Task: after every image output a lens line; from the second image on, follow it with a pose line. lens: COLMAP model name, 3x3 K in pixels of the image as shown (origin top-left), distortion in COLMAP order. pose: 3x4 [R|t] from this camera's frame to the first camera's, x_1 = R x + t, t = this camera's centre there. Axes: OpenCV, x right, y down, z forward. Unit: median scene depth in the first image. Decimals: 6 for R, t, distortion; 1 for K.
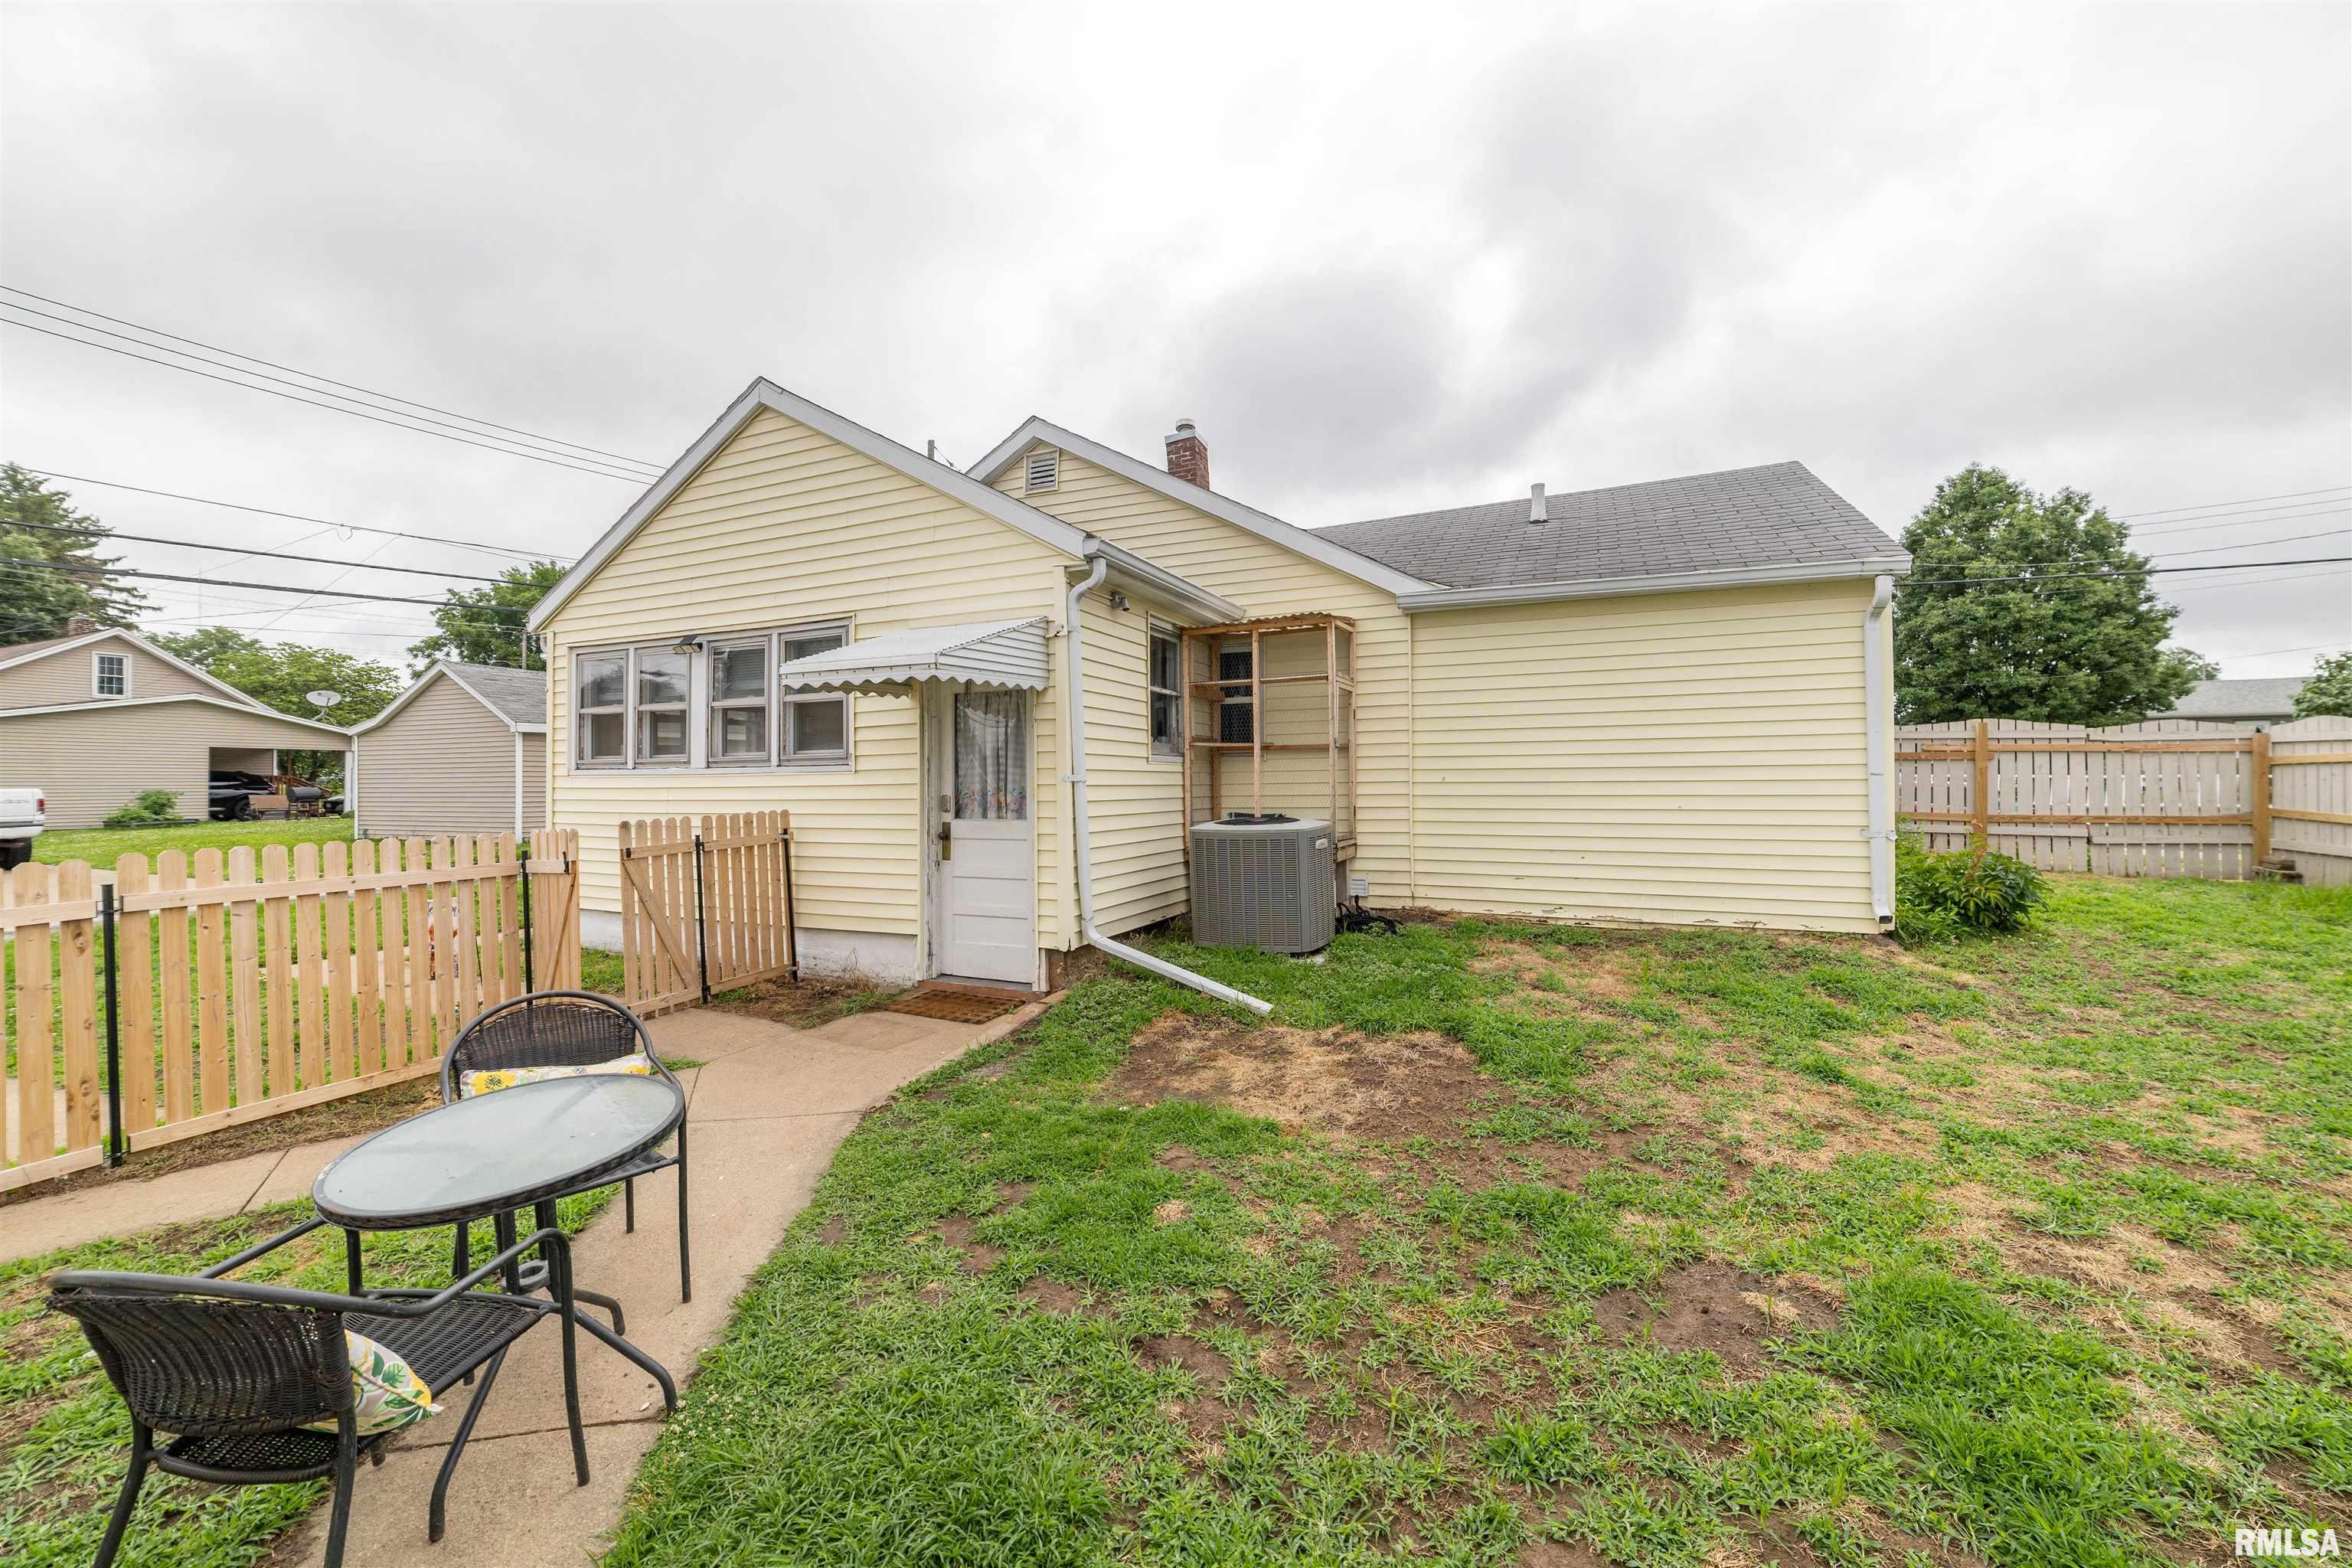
lens RADIAL K [[893.8, 0, 1180.2], [0, 893.8, 775.9], [0, 0, 1]] dist [0.000030, 0.000044]
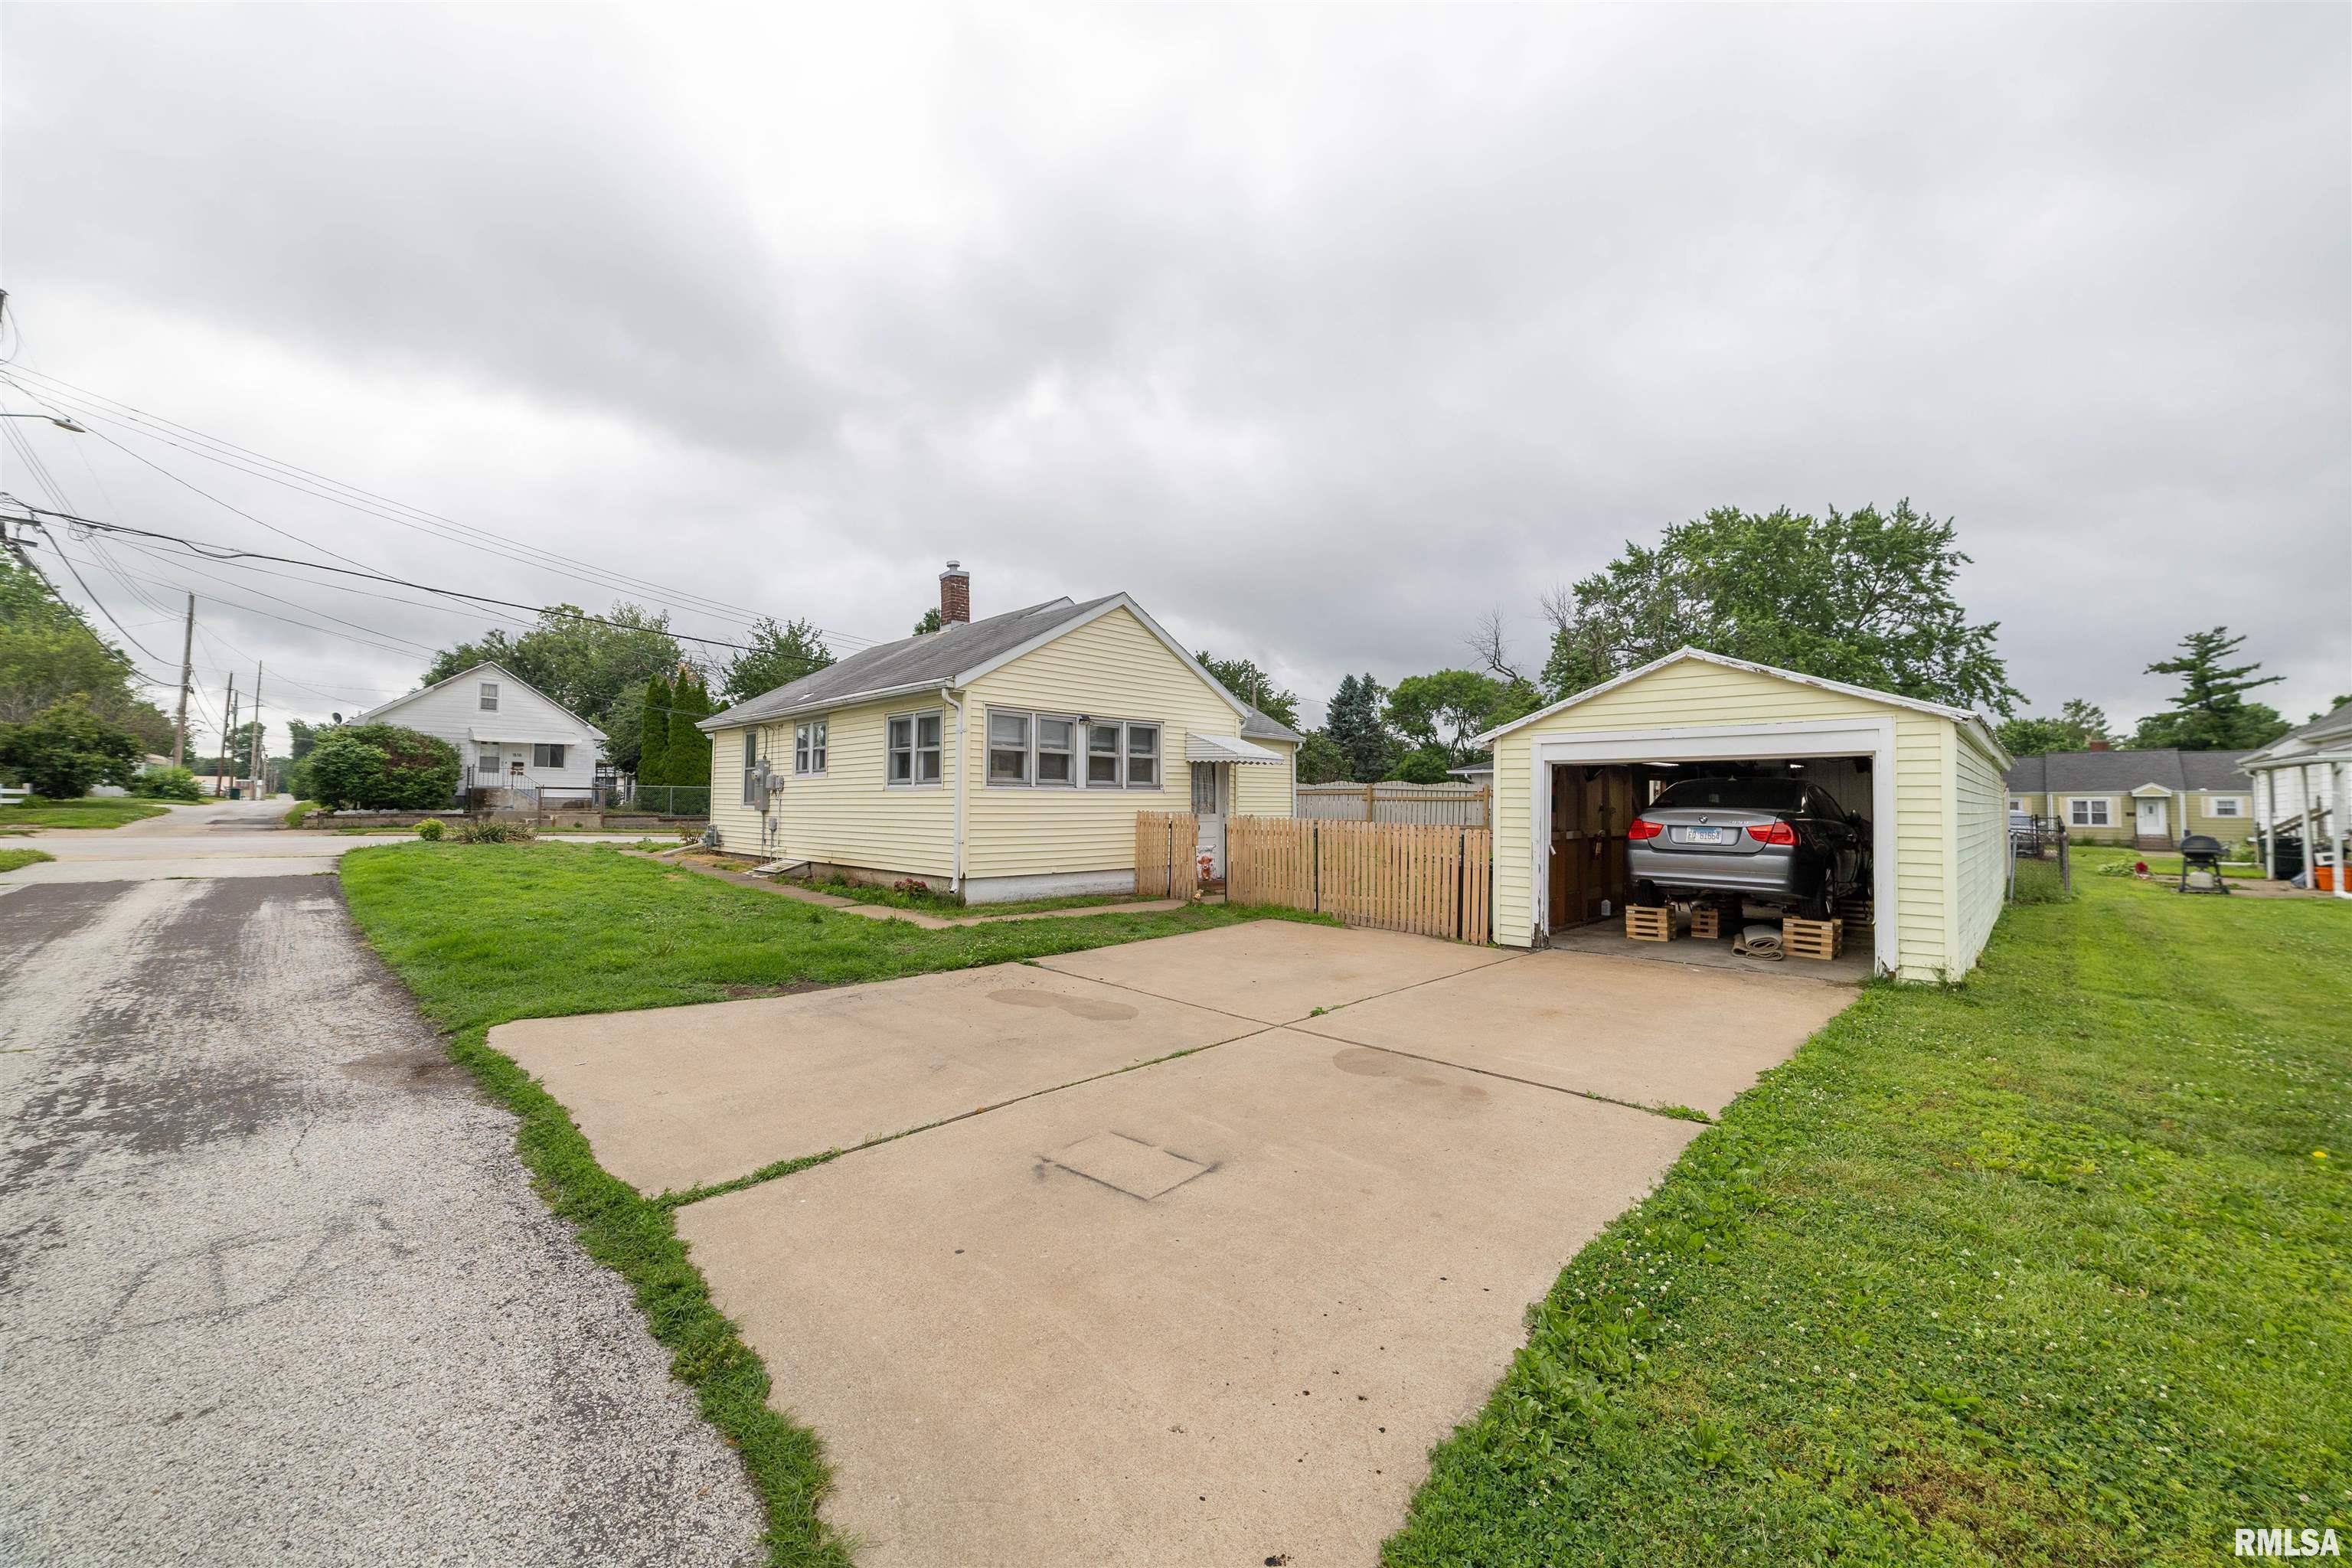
lens RADIAL K [[893.8, 0, 1180.2], [0, 893.8, 775.9], [0, 0, 1]] dist [0.000030, 0.000044]
pose [[0.328022, 0.043031, 0.943690, -2.163109], [0.001411, 0.998939, -0.046041, 0.046467], [-0.944669, 0.016434, 0.327613, 0.239020]]
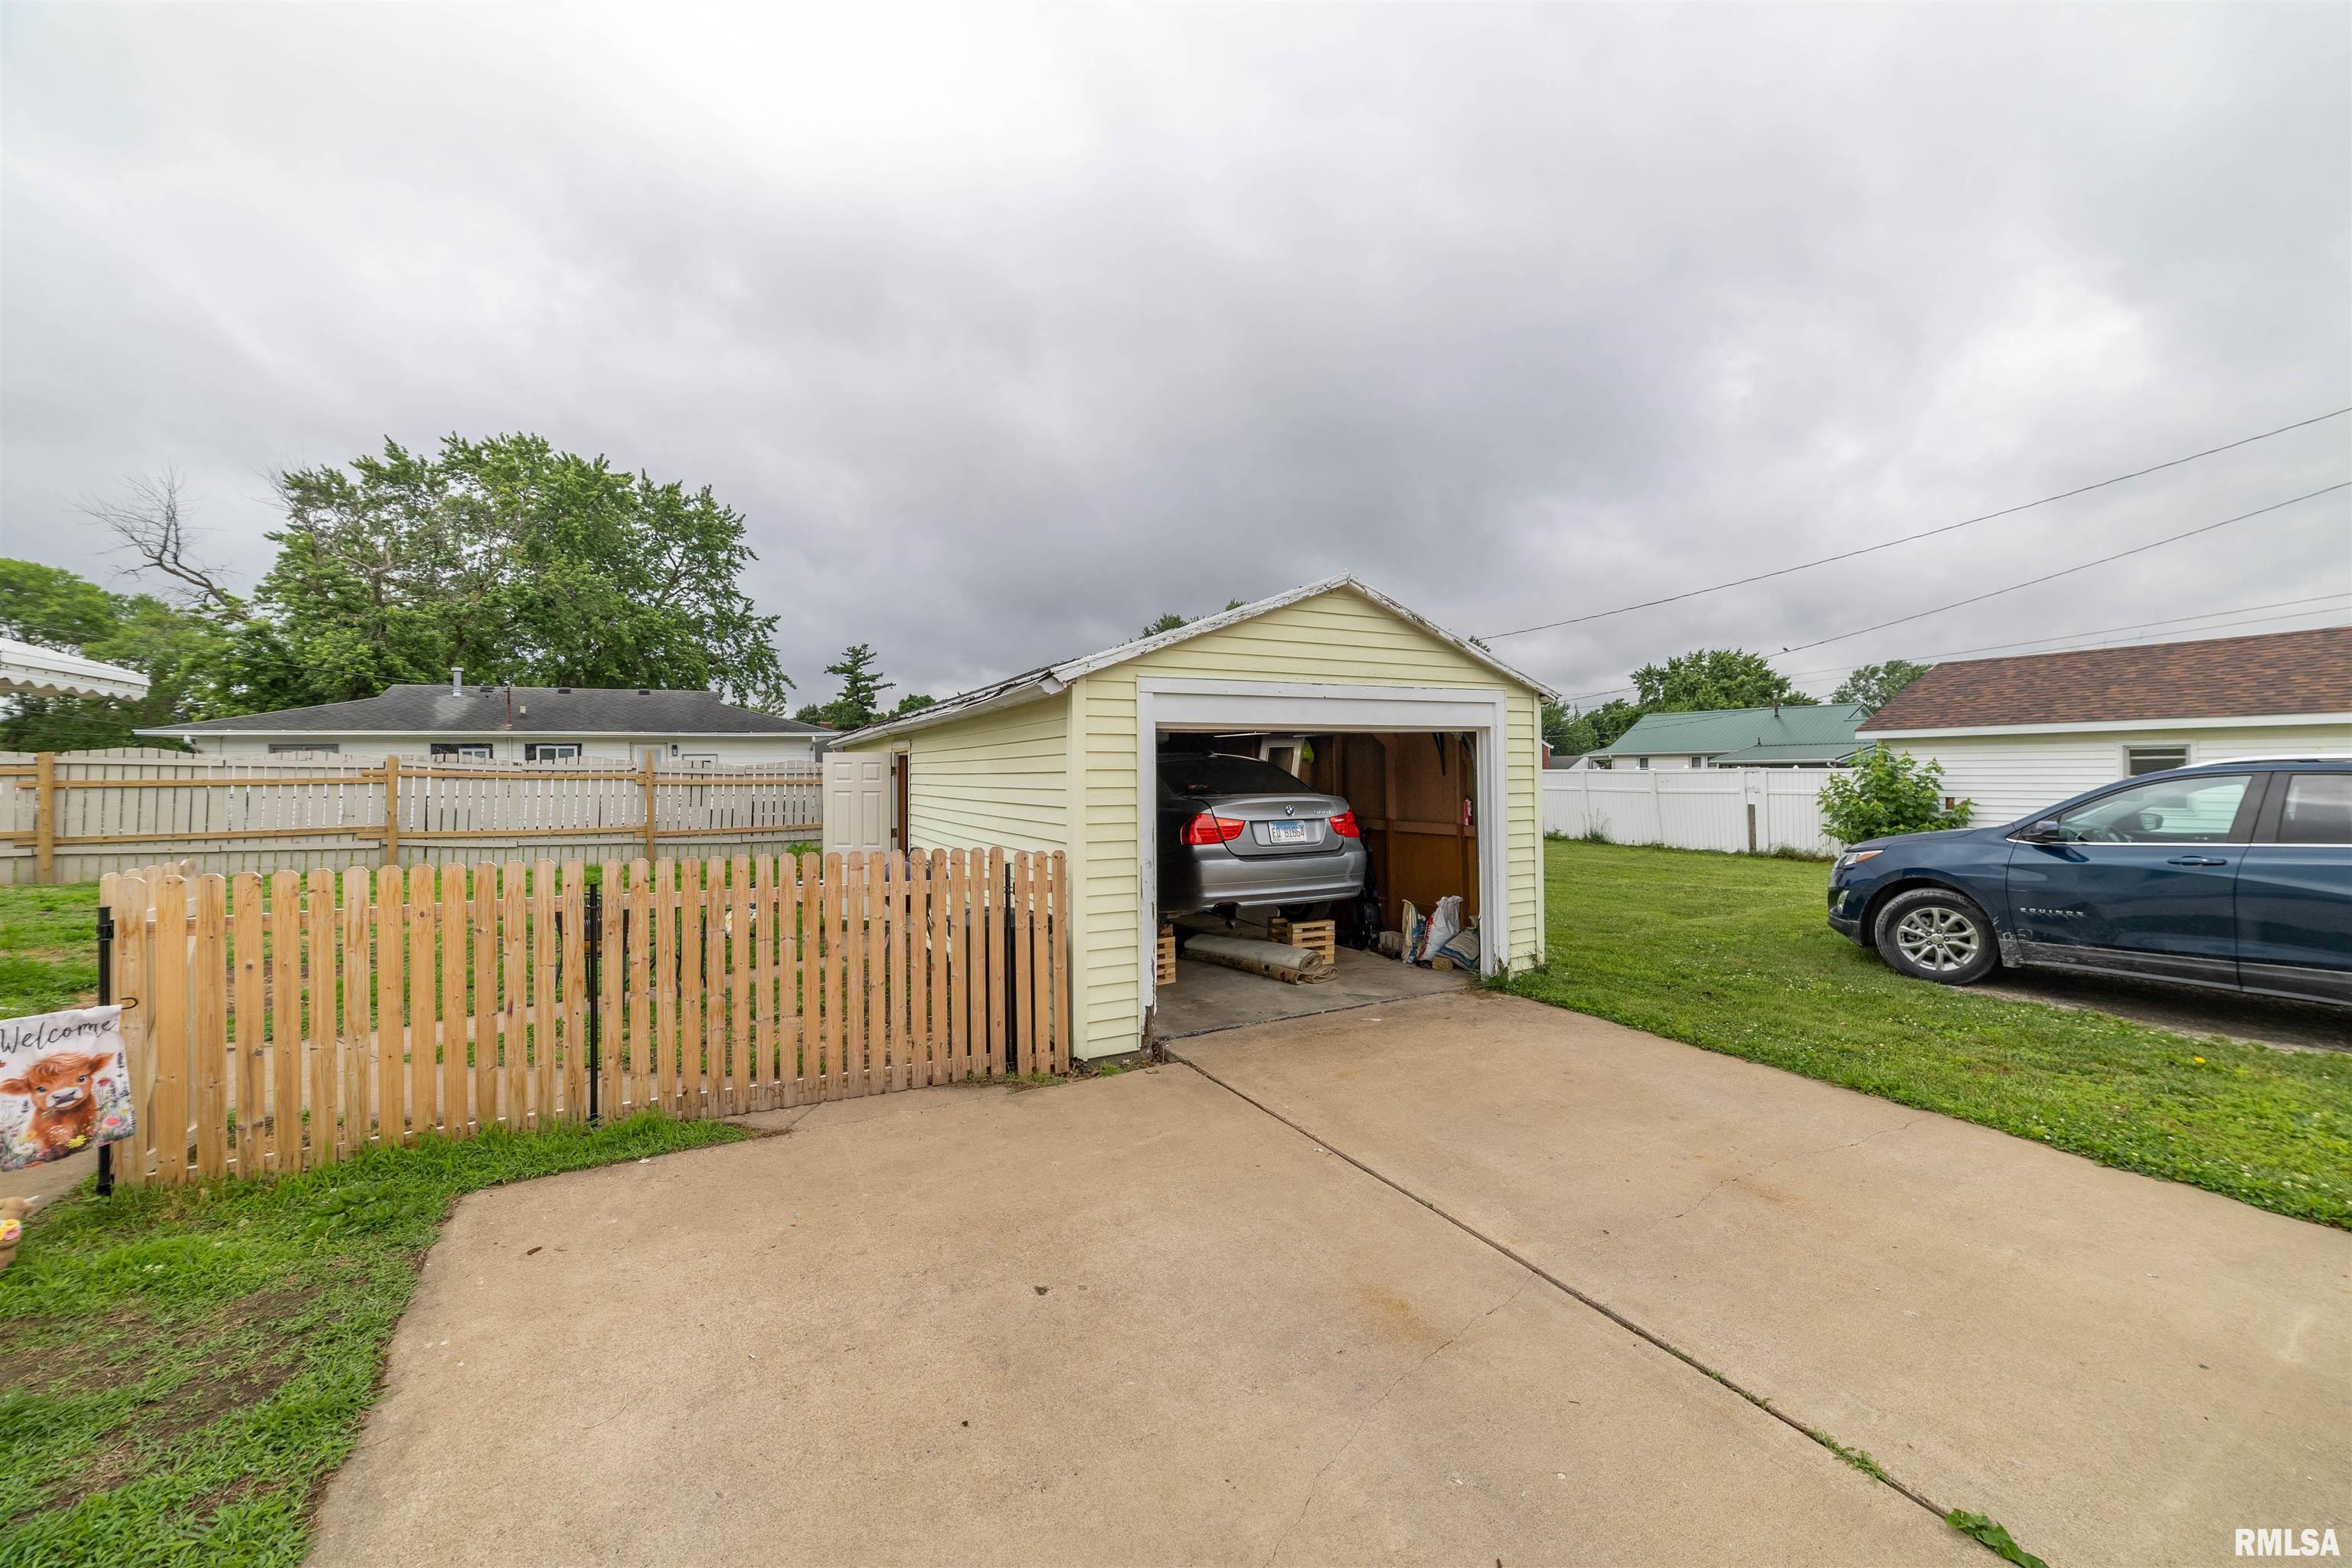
lens RADIAL K [[894.5, 0, 1184.7], [0, 894.5, 769.6], [0, 0, 1]] dist [-0.021754, 0.009645]
pose [[-0.802192, 0.022001, 0.596660, -1.233010], [0.029366, 0.999565, 0.002624, 0.003817], [-0.596343, 0.019626, -0.802490, 0.751337]]
